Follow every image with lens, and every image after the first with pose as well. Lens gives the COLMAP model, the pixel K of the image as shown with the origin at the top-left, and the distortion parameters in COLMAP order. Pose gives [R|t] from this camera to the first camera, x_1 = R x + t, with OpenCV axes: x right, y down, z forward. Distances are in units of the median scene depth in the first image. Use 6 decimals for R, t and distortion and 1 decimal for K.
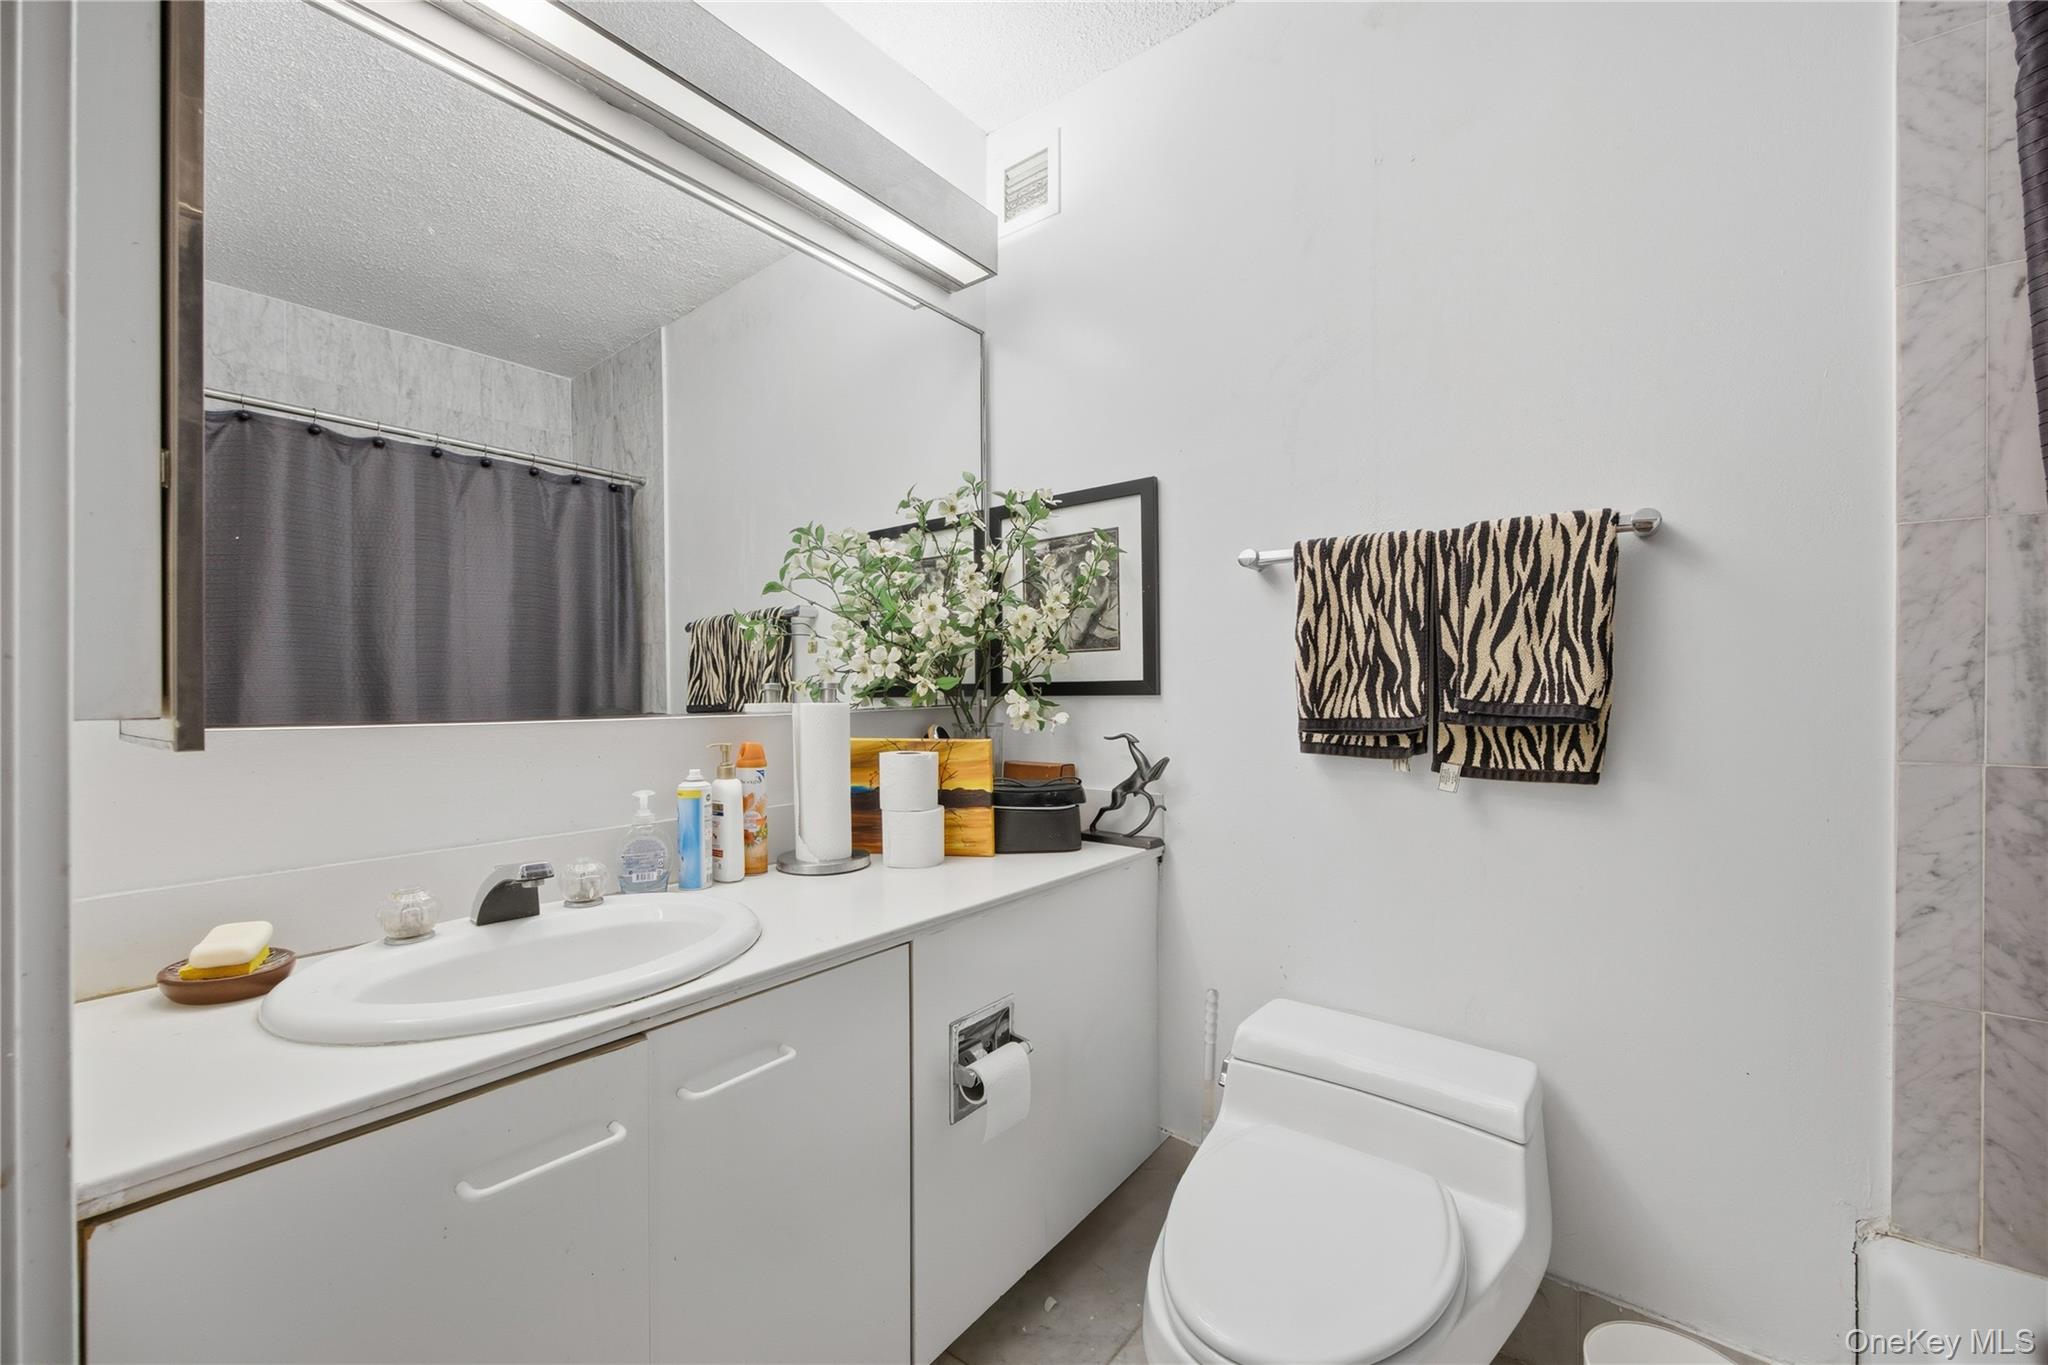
lens RADIAL K [[794.6, 0, 1007.5], [0, 794.6, 684.2], [0, 0, 1]] dist [-0.015185, 0.004678]
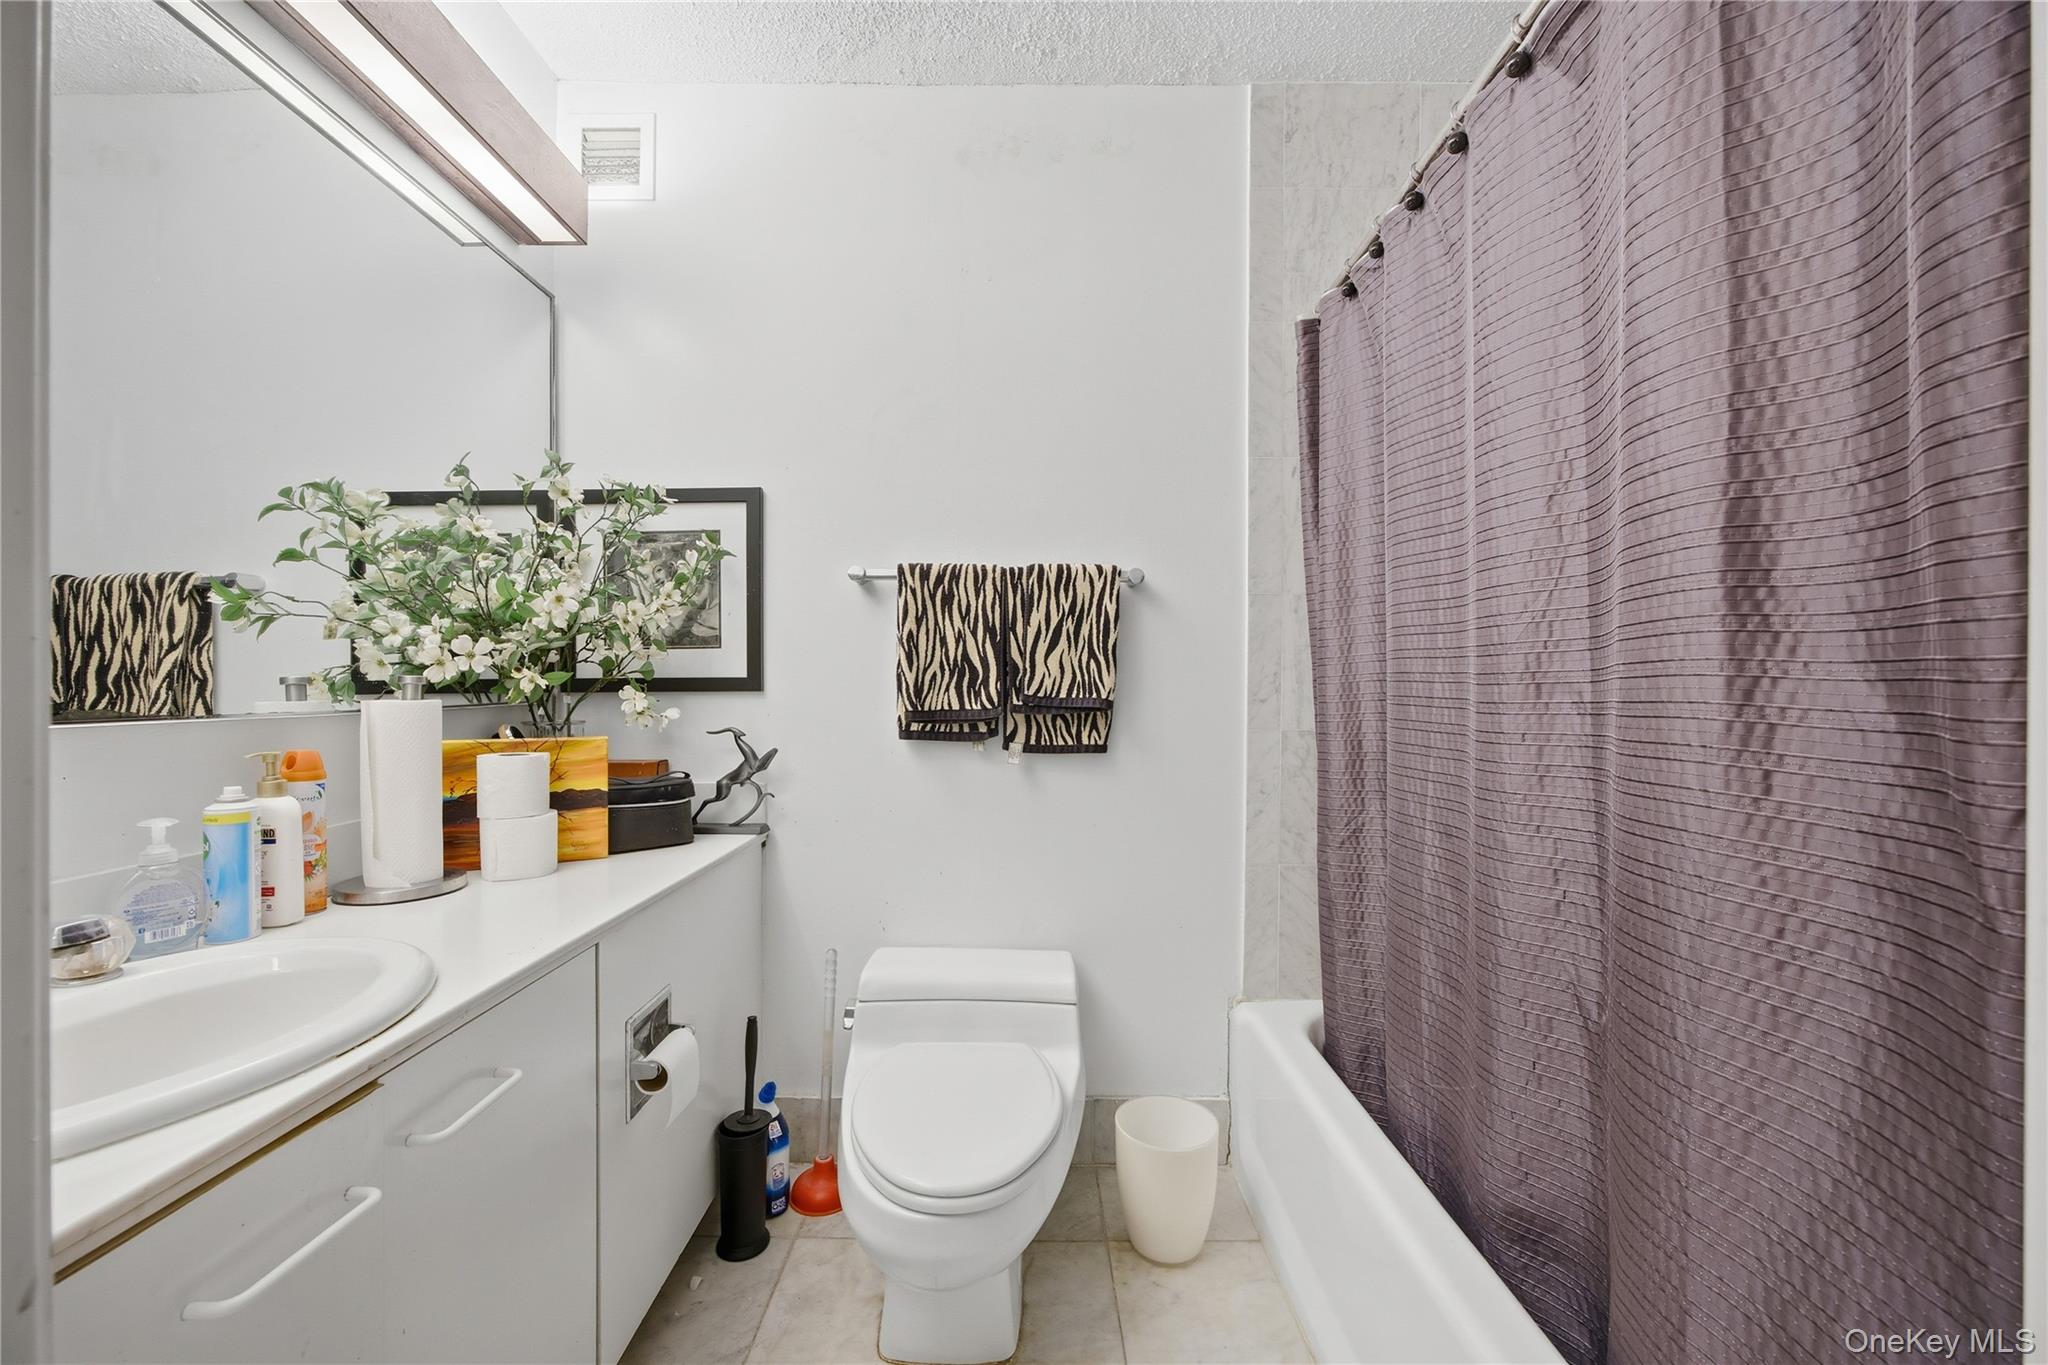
lens RADIAL K [[794.6, 0, 976.1], [0, 794.6, 688.9], [0, 0, 1]] dist [-0.015185, 0.004678]
pose [[0.810453, 0.002938, 0.585796, -0.252525], [-0.008186, 0.999947, 0.006310, 0.001293], [-0.585746, -0.009910, 0.810434, -0.045631]]
